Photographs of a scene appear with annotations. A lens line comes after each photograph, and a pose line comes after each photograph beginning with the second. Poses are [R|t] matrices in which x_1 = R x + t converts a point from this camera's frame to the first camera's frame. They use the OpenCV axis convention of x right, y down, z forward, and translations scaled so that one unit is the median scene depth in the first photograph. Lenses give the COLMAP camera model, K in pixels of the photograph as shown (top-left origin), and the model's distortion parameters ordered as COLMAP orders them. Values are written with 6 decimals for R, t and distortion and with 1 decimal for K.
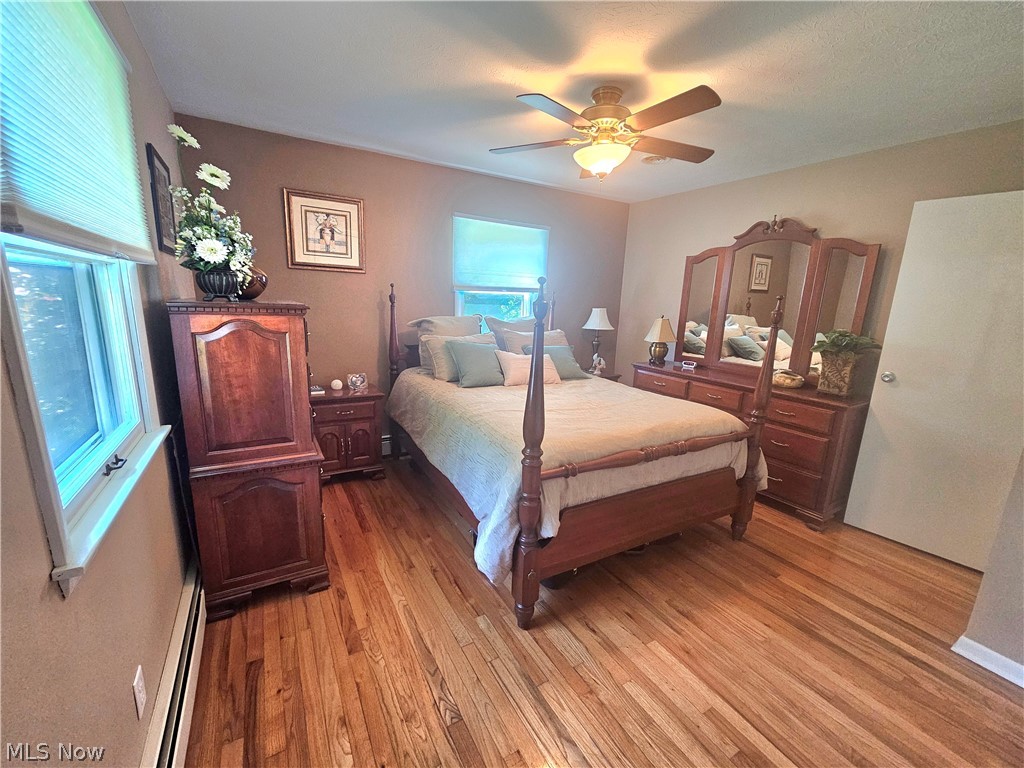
lens RADIAL K [[421.6, 0, 512.8], [0, 421.6, 392.0], [0, 0, 1]] dist [-0.000695, -0.000155]
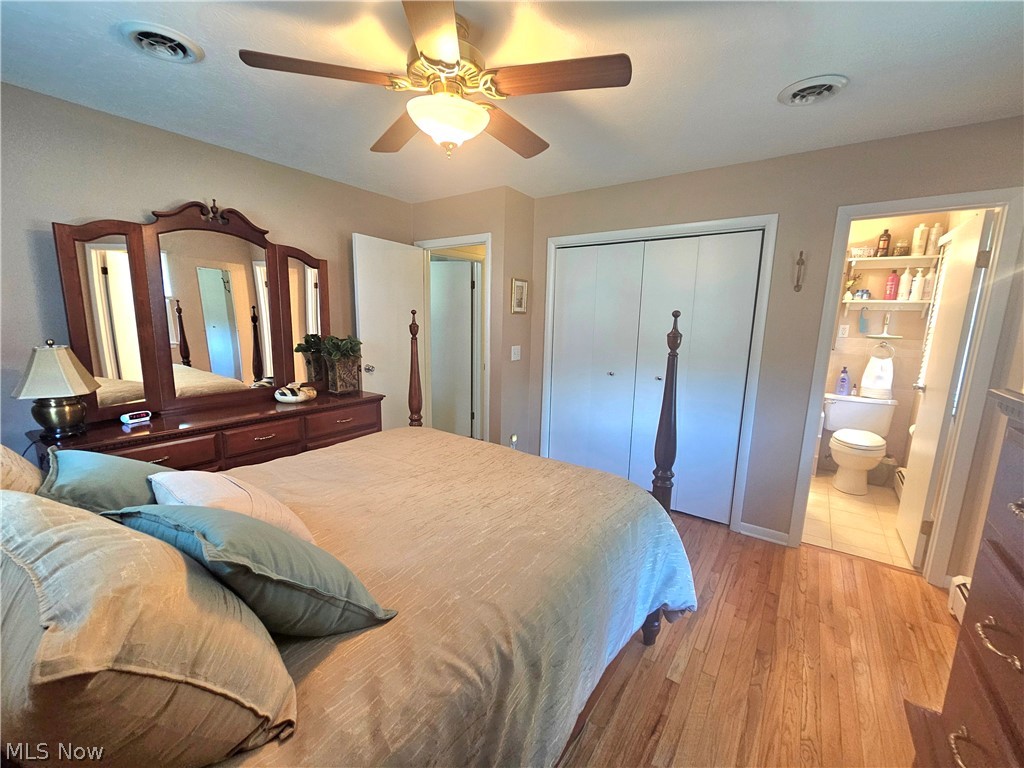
lens RADIAL K [[421.6, 0, 510.6], [0, 421.6, 390.0], [0, 0, 1]] dist [-0.000695, -0.000155]
pose [[-0.411151, -0.202254, 0.888847, -0.430145], [0.163061, 0.943030, 0.290010, -0.262220], [-0.896865, 0.264174, -0.354748, 1.030306]]
